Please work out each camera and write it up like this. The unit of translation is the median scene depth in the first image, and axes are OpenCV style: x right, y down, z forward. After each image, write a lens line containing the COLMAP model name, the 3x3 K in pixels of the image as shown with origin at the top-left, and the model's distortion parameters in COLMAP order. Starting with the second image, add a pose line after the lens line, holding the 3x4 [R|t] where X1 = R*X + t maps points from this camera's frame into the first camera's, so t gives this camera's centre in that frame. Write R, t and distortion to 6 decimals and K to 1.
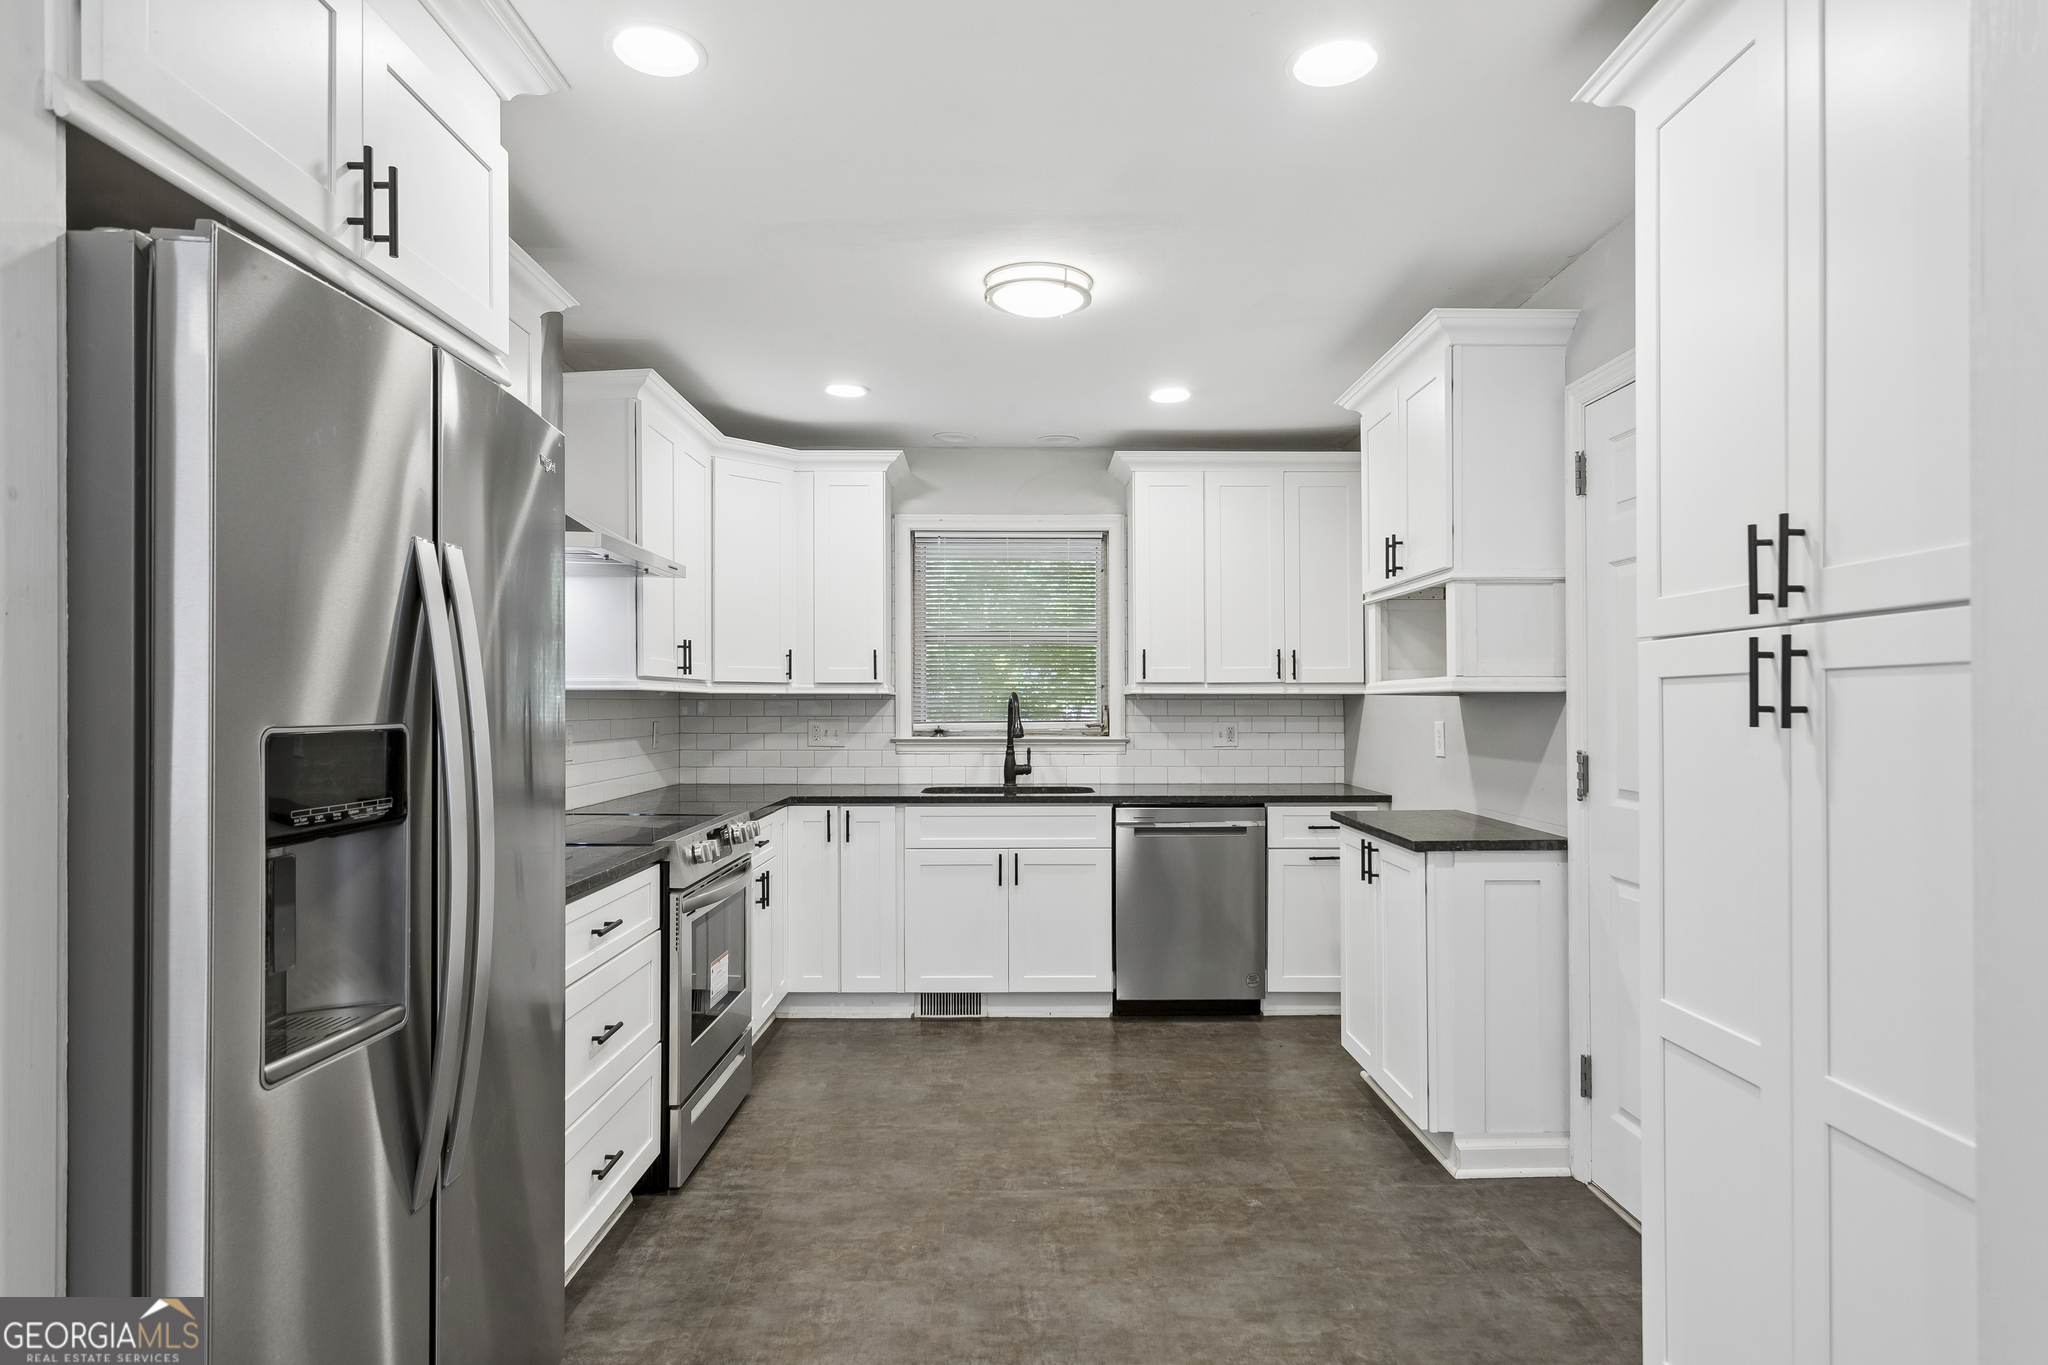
lens RADIAL K [[1122.7, 0, 1025.7], [0, 1122.7, 709.4], [0, 0, 1]] dist [-0.003300, 0.013112]
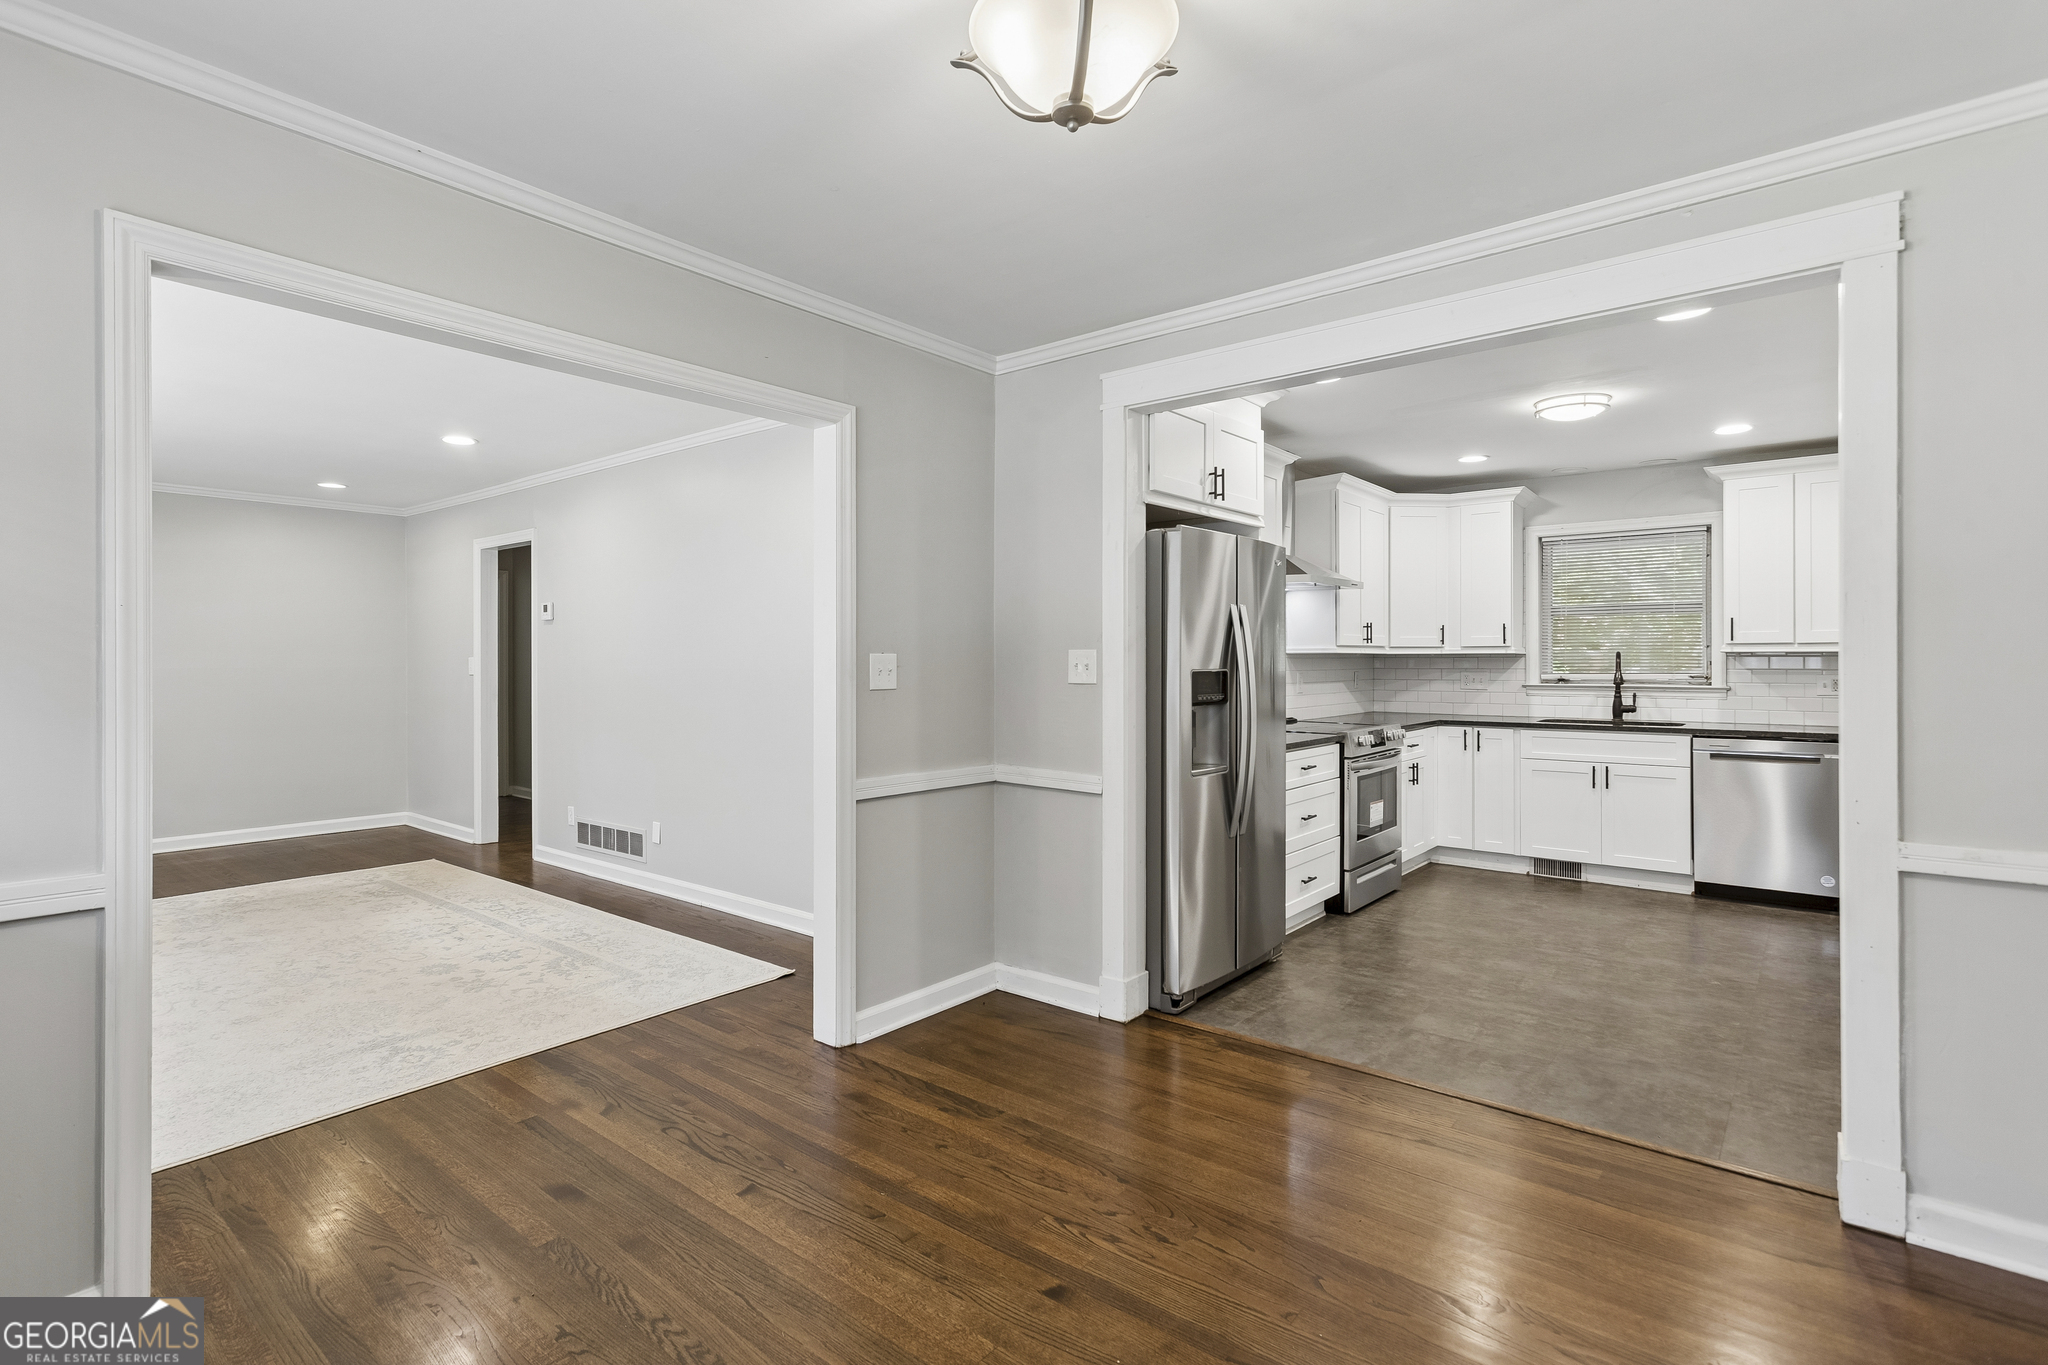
lens RADIAL K [[984.4, 0, 1015.9], [0, 984.4, 667.2], [0, 0, 1]] dist [0.010972, 0.000006]
pose [[0.767886, 0.002489, -0.640582, 0.214541], [-0.000346, 0.999994, 0.003471, -0.000319], [0.640586, -0.002444, 0.767882, -0.425382]]
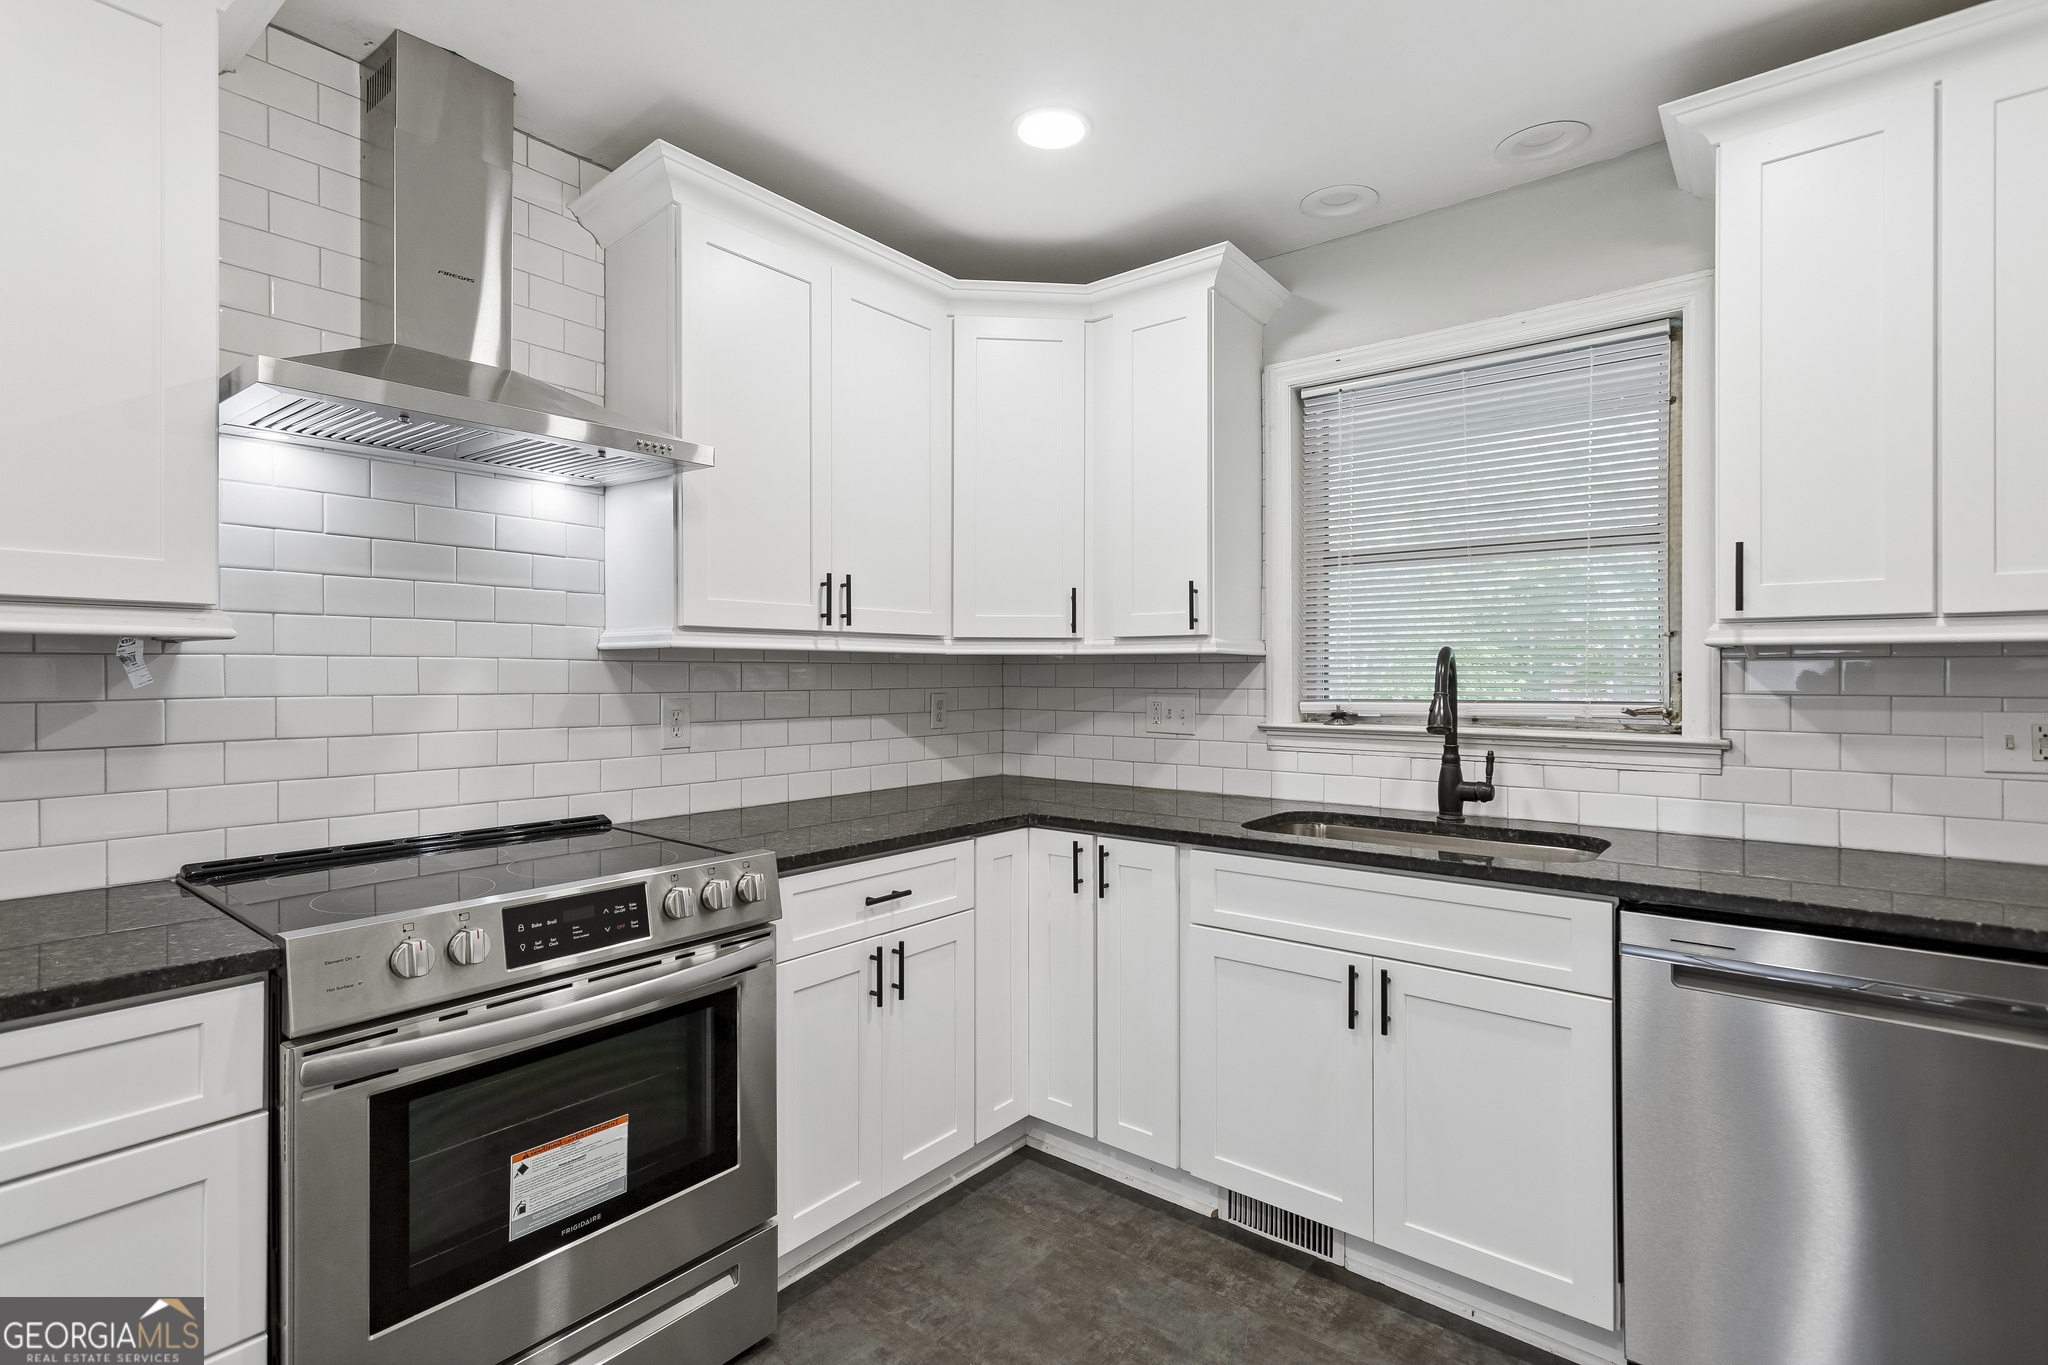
lens RADIAL K [[972.4, 0, 1022.1], [0, 972.4, 677.4], [0, 0, 1]] dist [0.011219, 0.000283]
pose [[0.773930, 0.003053, -0.633264, 0.138677], [-0.003346, 0.999994, 0.000732, -0.000613], [0.633262, 0.001553, 0.773936, 0.559772]]
